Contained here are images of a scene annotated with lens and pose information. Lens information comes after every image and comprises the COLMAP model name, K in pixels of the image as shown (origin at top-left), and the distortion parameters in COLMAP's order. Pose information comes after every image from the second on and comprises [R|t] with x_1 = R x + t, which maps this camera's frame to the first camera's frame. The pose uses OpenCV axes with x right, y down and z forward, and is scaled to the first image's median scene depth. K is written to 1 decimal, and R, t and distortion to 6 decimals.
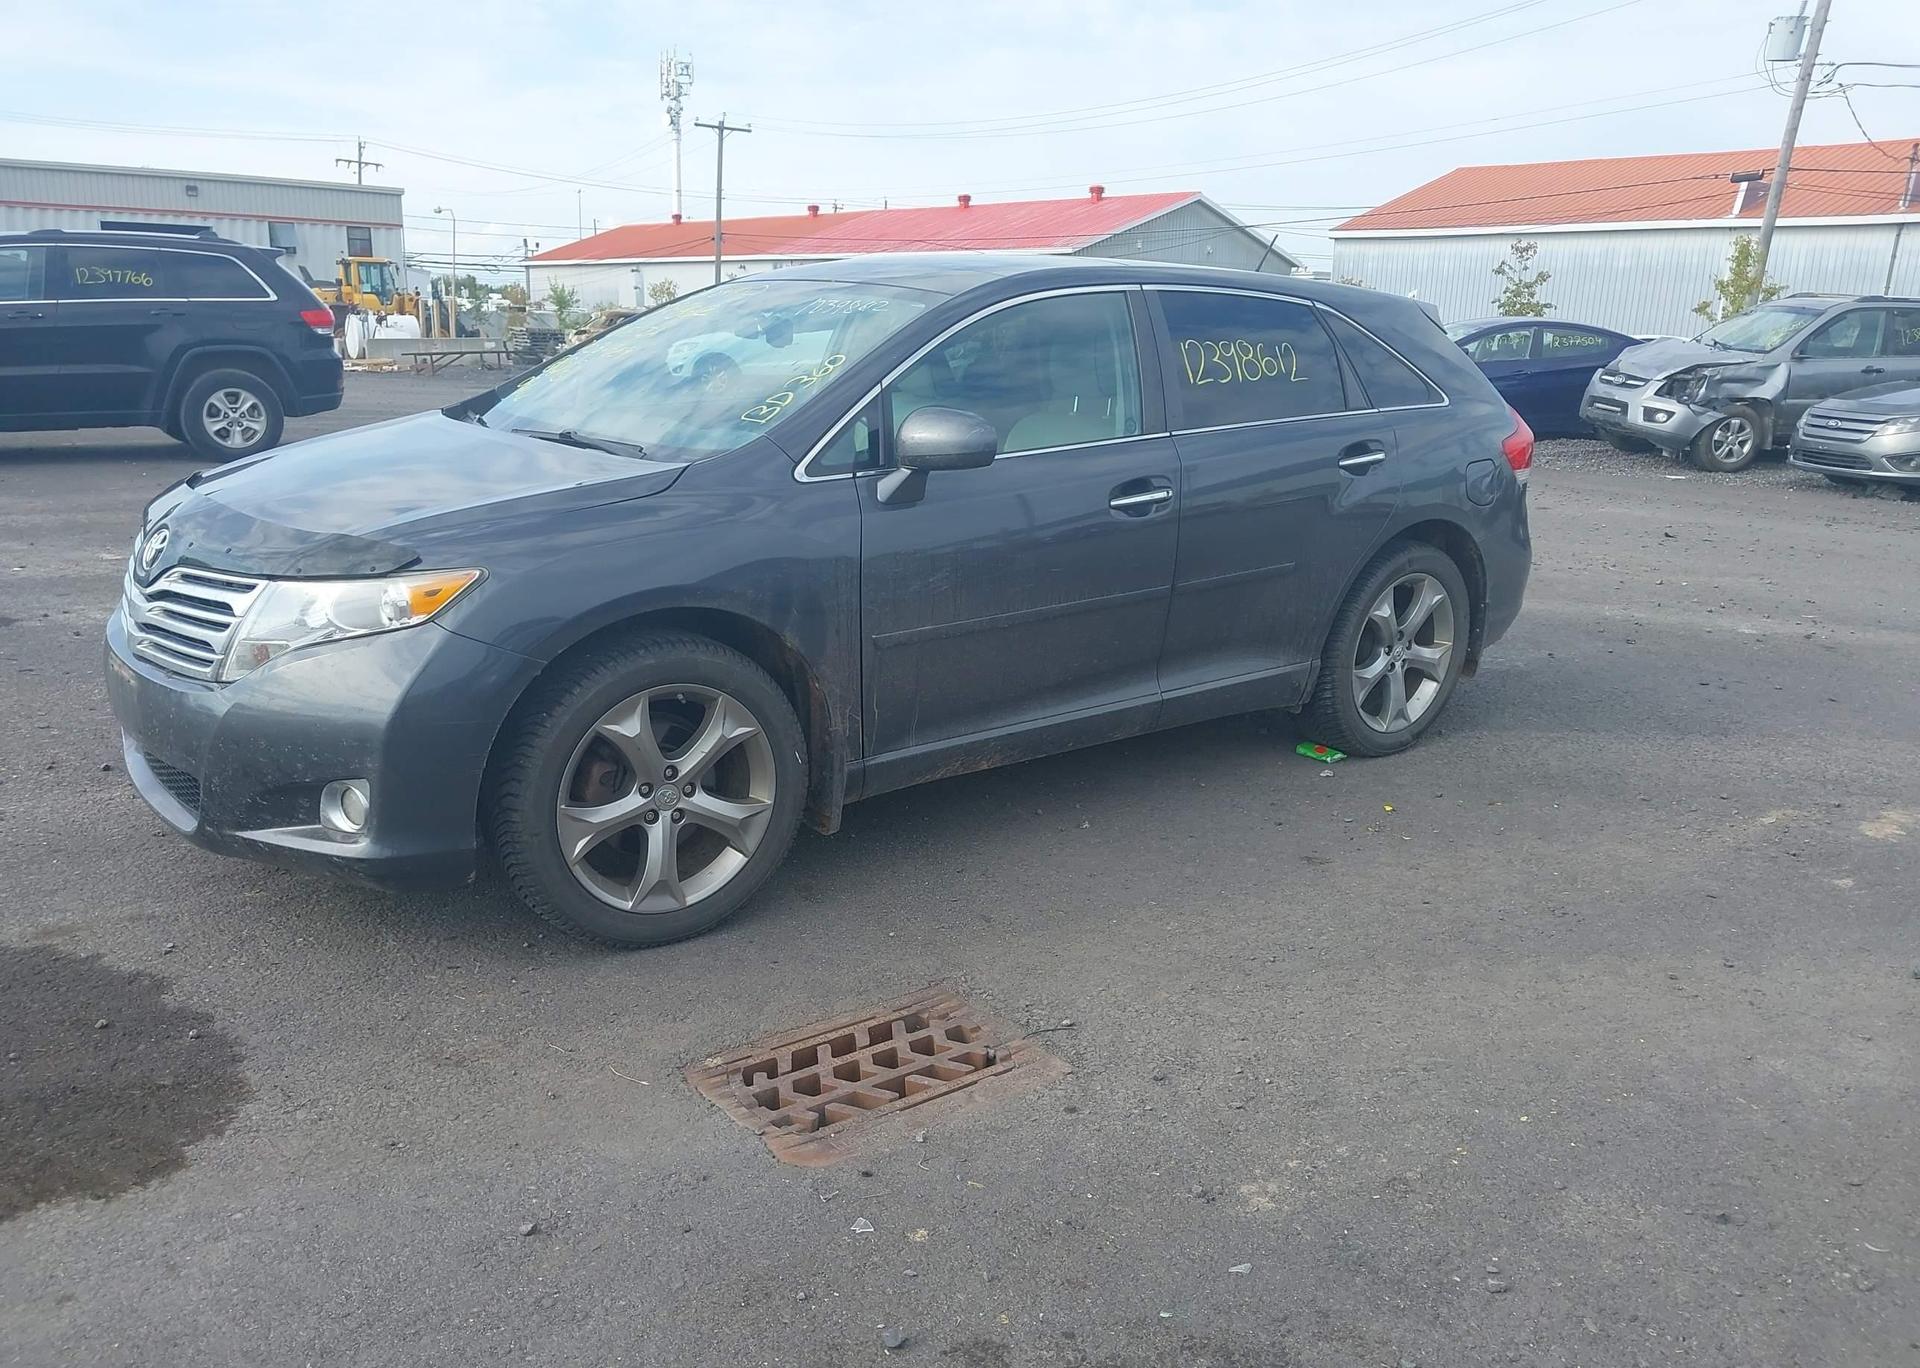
lens RADIAL K [[1572.3, 0, 935.2], [0, 1572.3, 724.1], [0, 0, 1]] dist [0.027094, 0.000610]
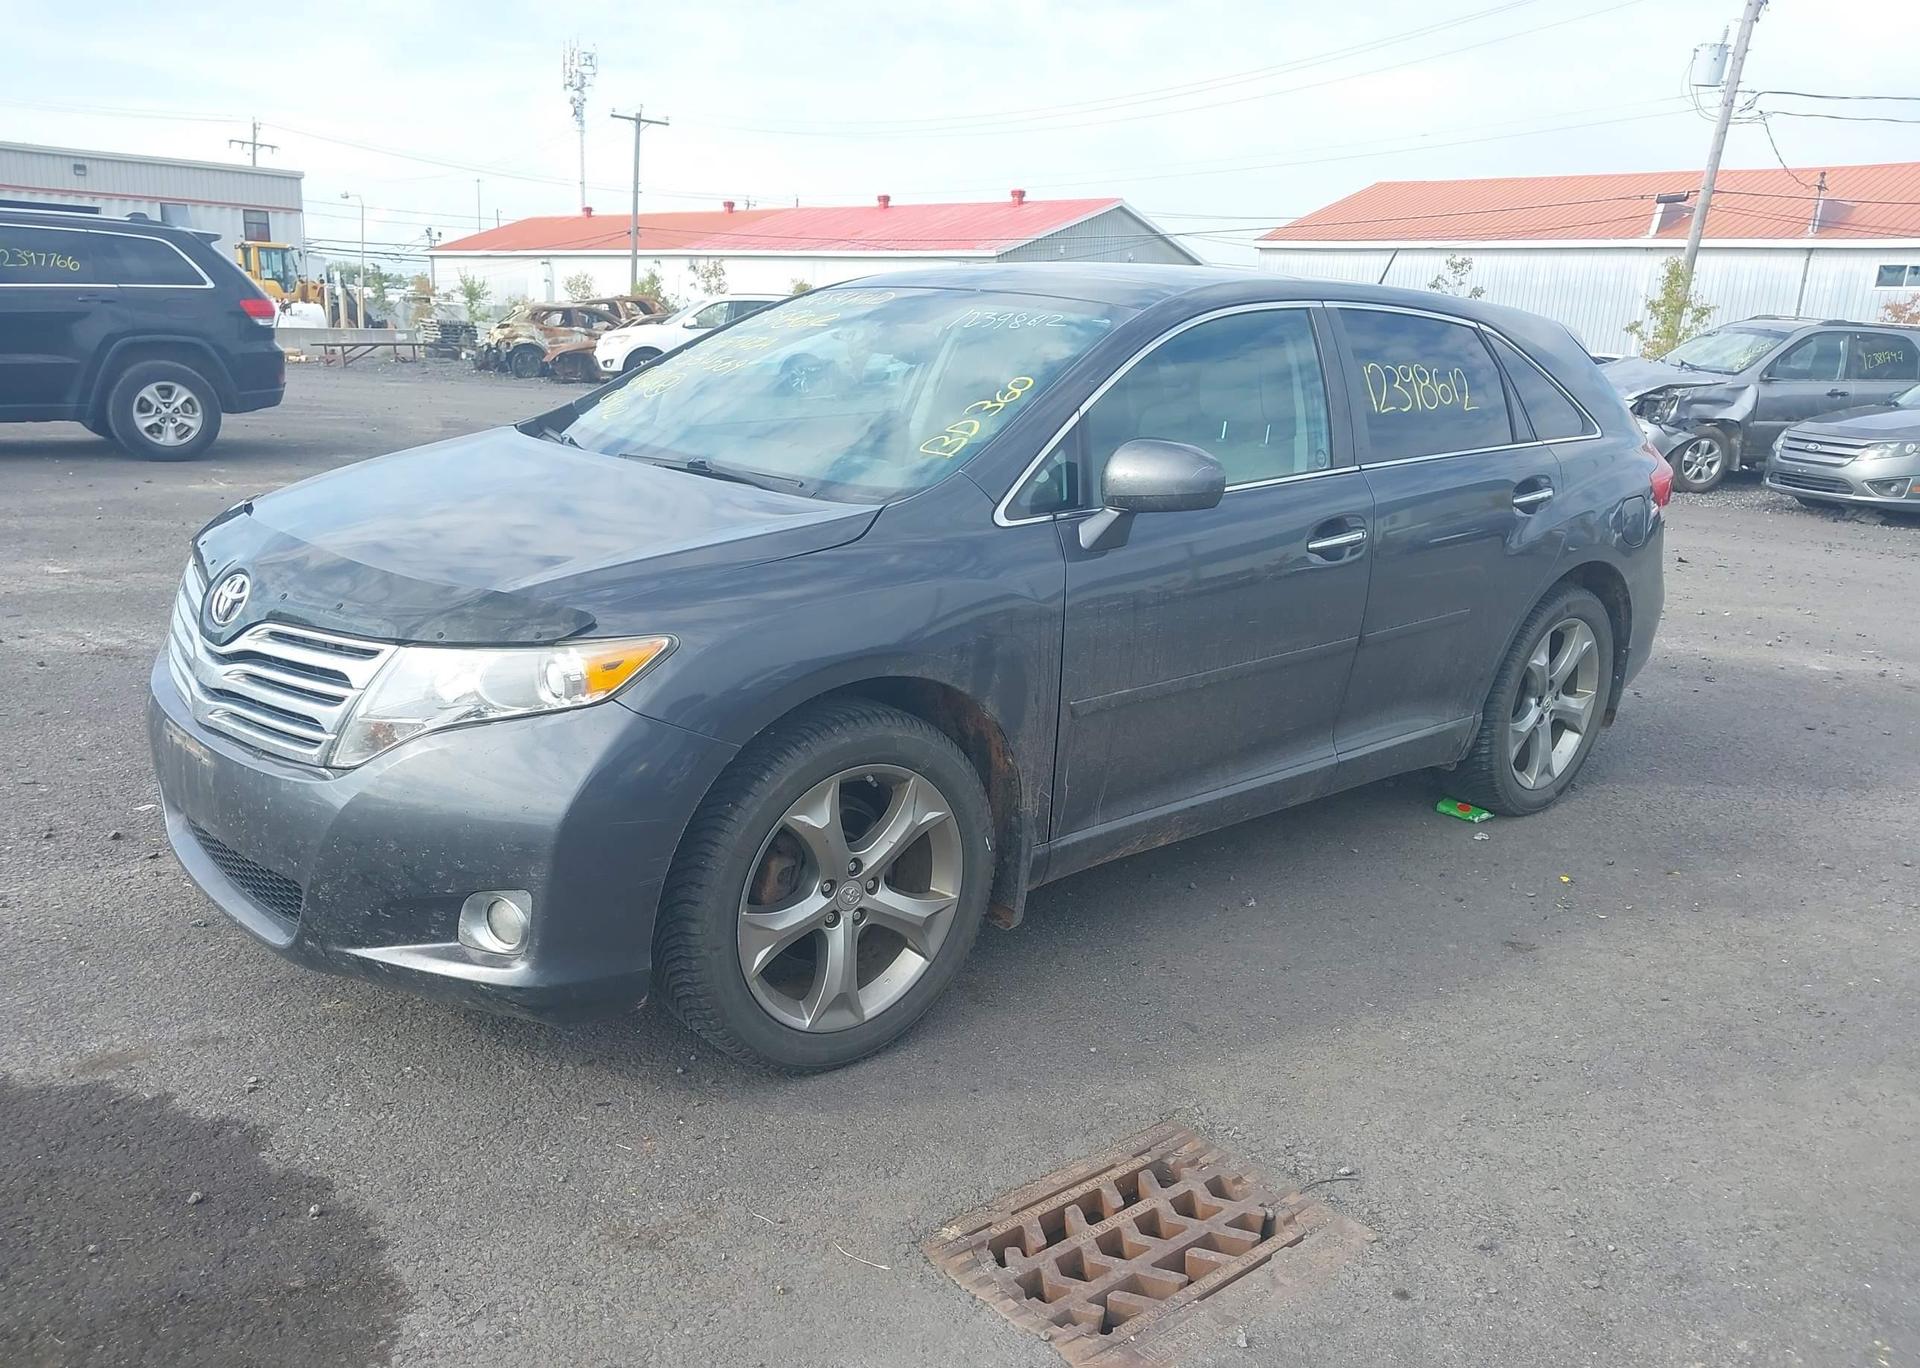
lens RADIAL K [[1552.0, 0, 933.4], [0, 1552.0, 724.8], [0, 0, 1]] dist [0.034000, -0.014810]
pose [[0.997564, 0.003401, 0.069668, -0.149544], [-0.003653, 0.999987, 0.003491, -0.040039], [-0.069655, -0.003737, 0.997564, 0.129857]]
